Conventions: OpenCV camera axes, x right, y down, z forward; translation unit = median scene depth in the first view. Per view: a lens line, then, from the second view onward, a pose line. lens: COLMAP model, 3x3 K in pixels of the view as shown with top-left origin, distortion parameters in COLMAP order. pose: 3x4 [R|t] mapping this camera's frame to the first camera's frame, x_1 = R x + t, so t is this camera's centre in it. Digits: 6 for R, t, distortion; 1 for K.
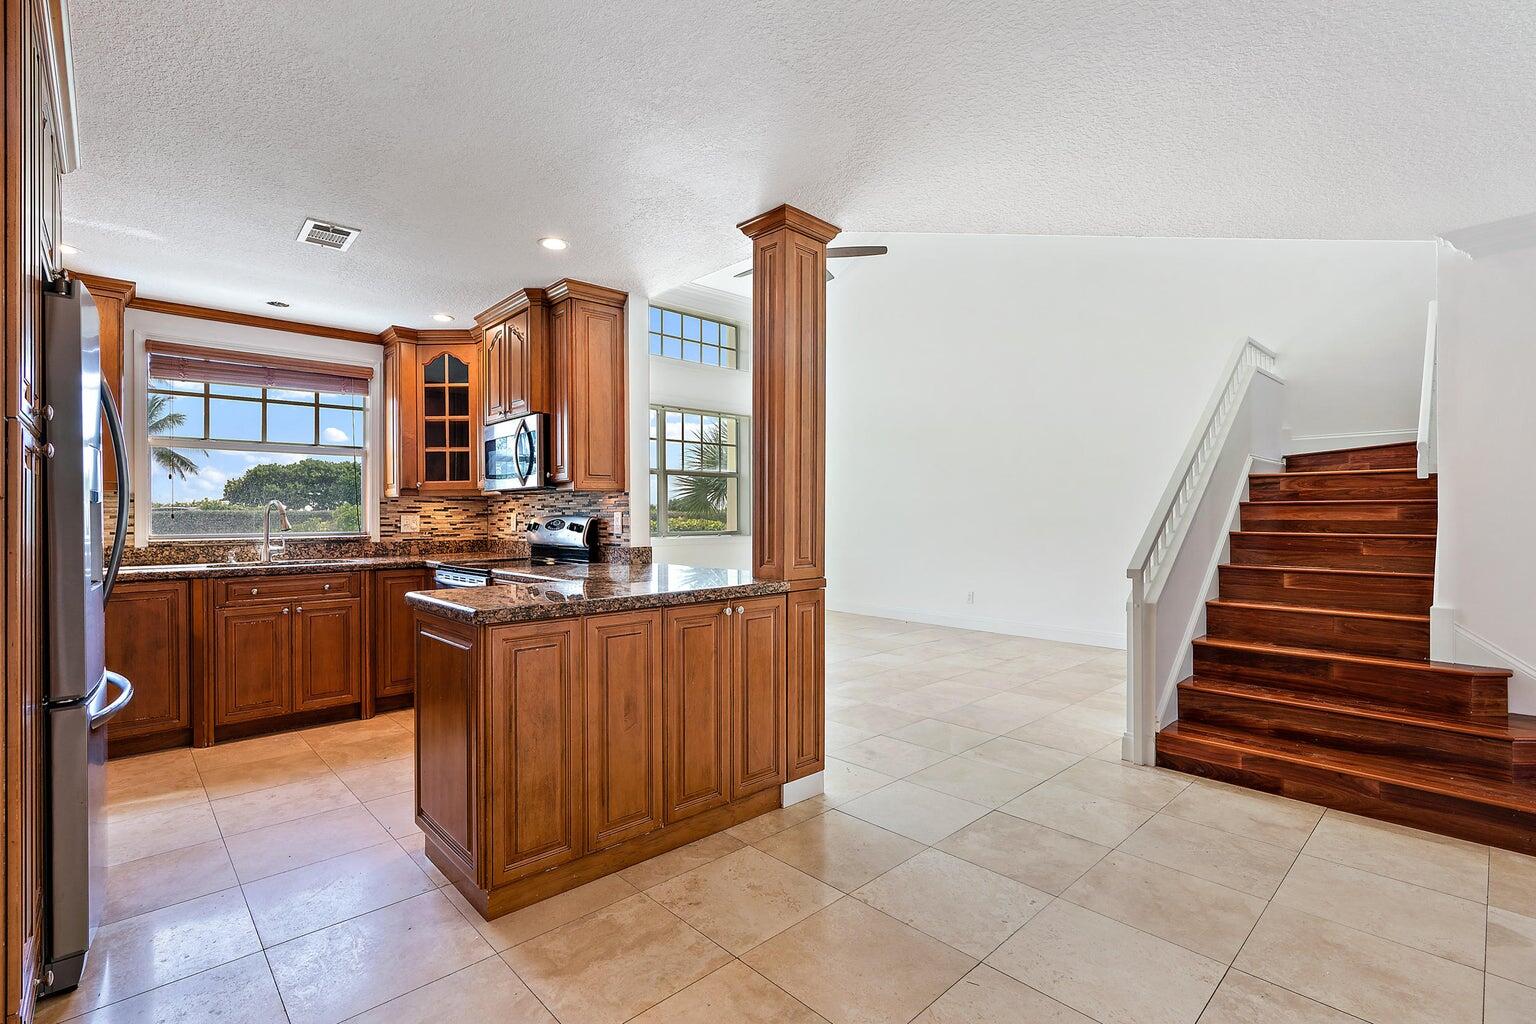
lens RADIAL K [[701.2, 0, 767.9], [0, 701.2, 515.9], [0, 0, 1]] dist [0.000141, -0.000011]
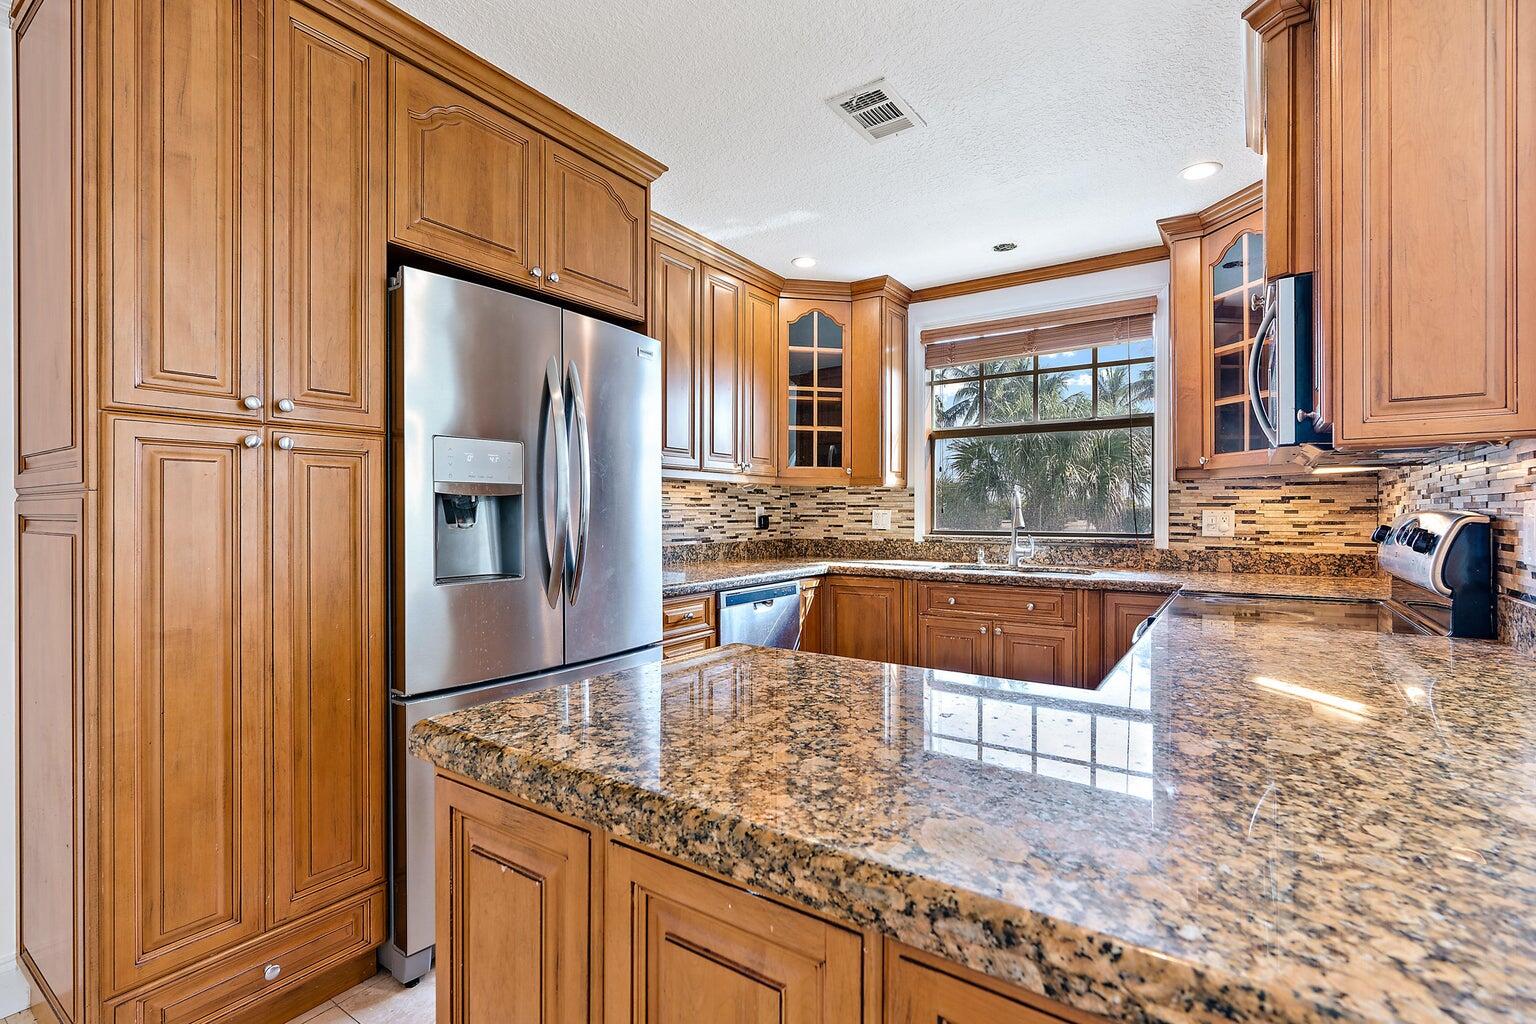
lens RADIAL K [[701.2, 0, 768.2], [0, 701.2, 512.5], [0, 0, 1]] dist [0.000141, -0.000011]
pose [[0.212216, 0.004562, -0.977212, 0.028809], [-0.002494, 0.999988, 0.004127, -0.000200], [0.977220, 0.001561, 0.212225, 0.489067]]
